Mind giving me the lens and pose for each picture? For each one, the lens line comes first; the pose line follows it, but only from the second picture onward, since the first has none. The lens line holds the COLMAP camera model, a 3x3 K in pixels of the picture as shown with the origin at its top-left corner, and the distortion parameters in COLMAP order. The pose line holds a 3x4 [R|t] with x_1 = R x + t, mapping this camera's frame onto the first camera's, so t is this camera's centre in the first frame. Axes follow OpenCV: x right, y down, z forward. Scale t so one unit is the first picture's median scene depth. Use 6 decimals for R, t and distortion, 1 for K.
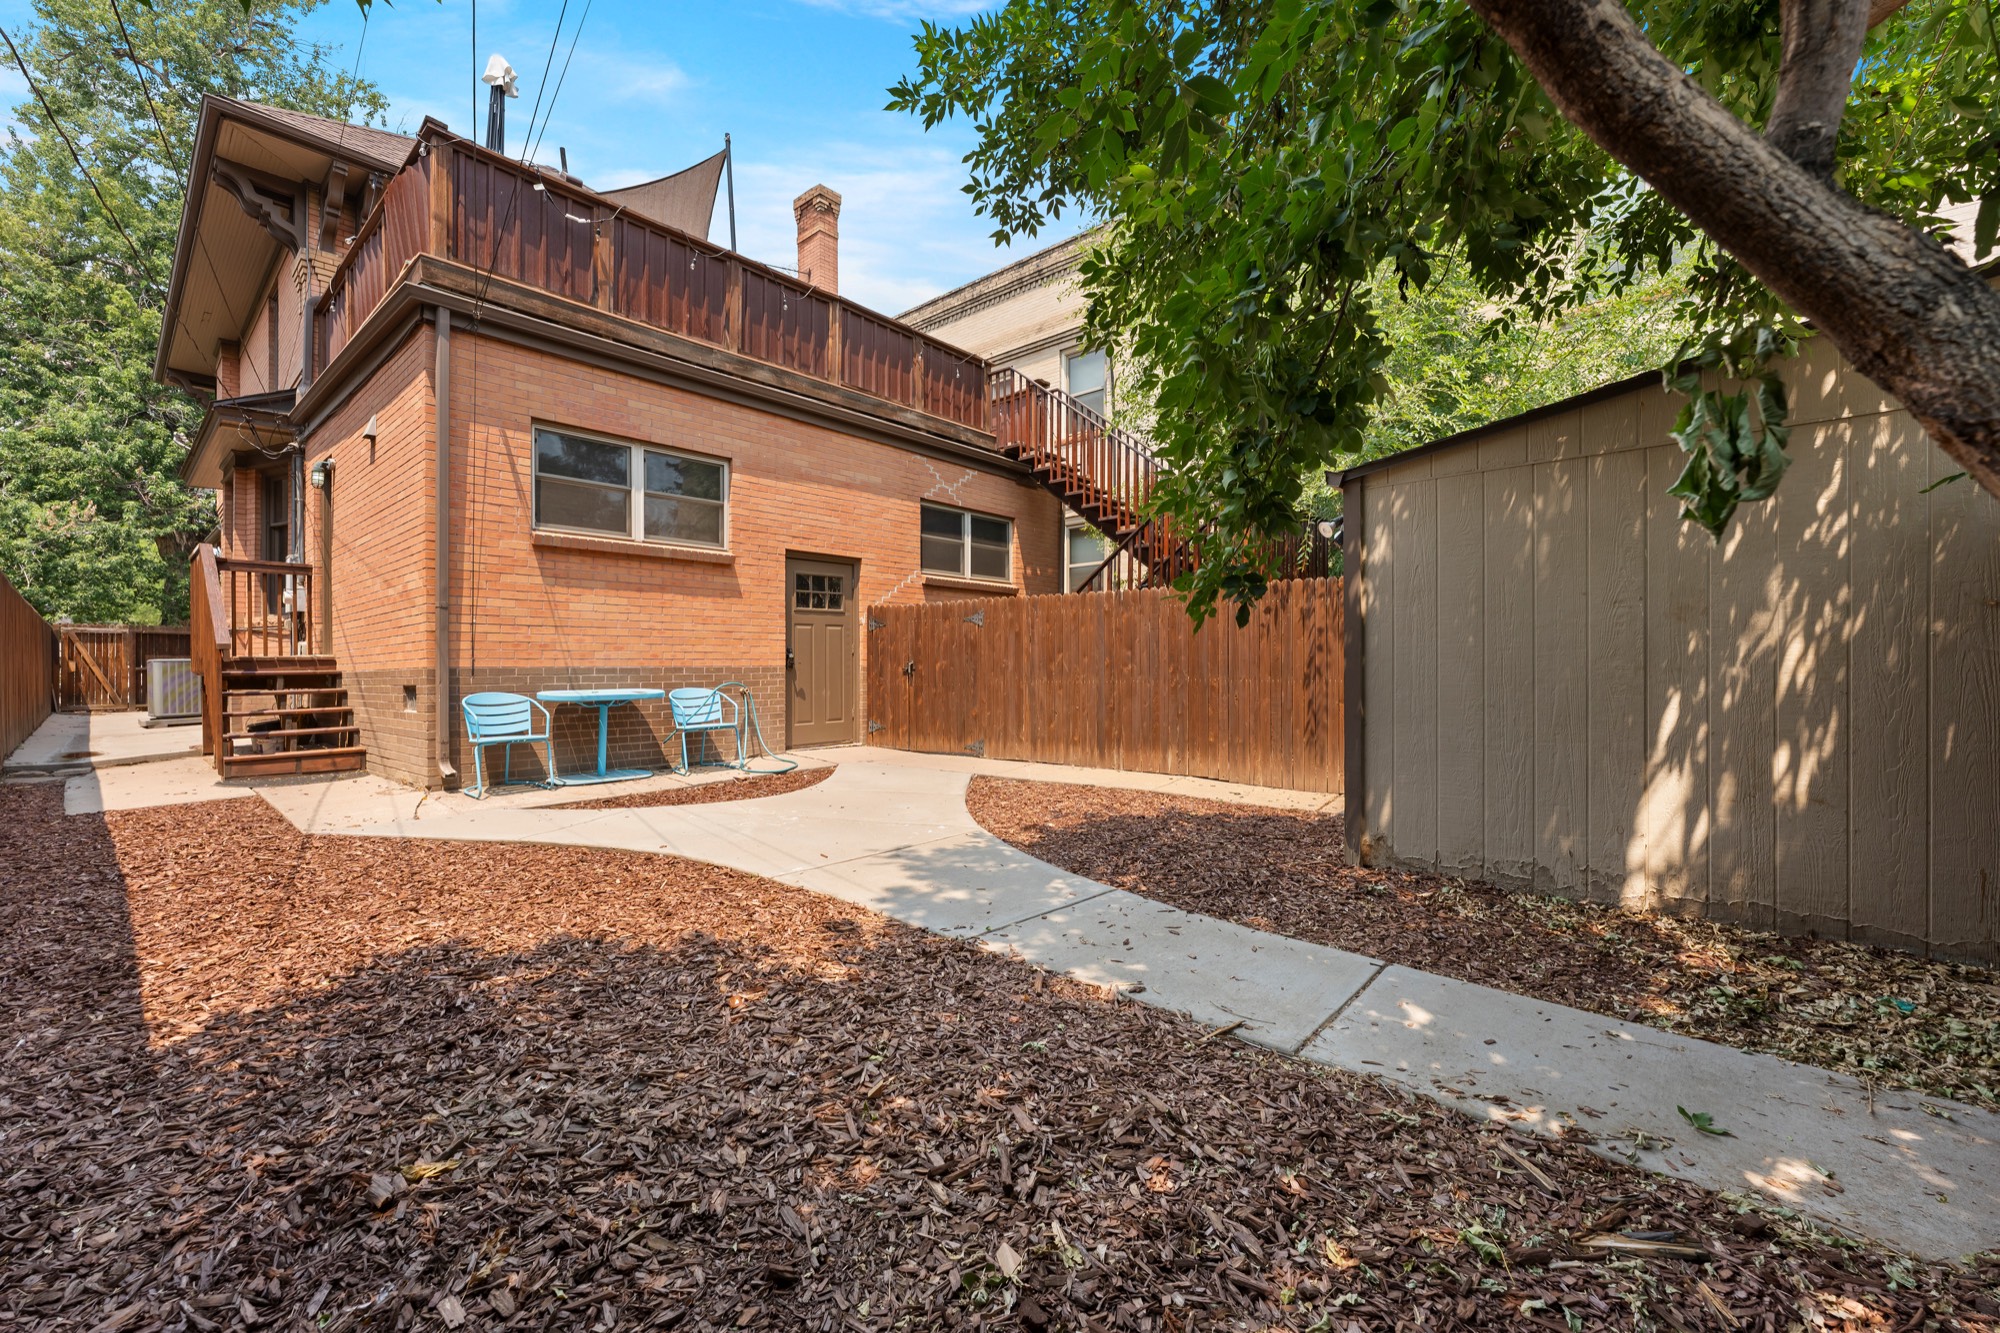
lens RADIAL K [[803.3, 0, 992.4], [0, 803.3, 667.4], [0, 0, 1]] dist [0.000500, 0.000793]
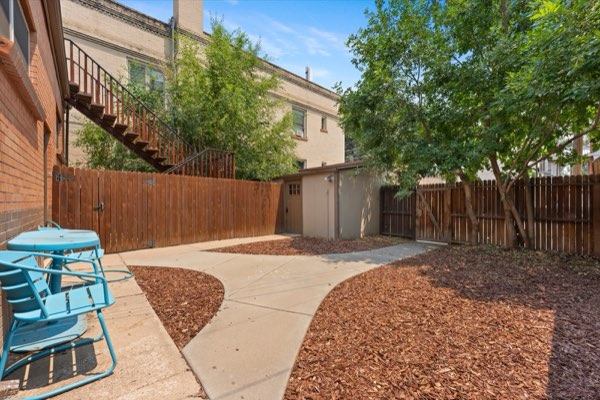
lens RADIAL K [[241.0, 0, 298.2], [0, 241.0, 201.4], [0, 0, 1]] dist [0.000500, 0.000793]
pose [[0.104670, 0.003438, 0.994501, -1.513400], [-0.006249, 0.999977, -0.002799, -0.026767], [-0.994487, -0.005922, 0.104689, 1.370783]]
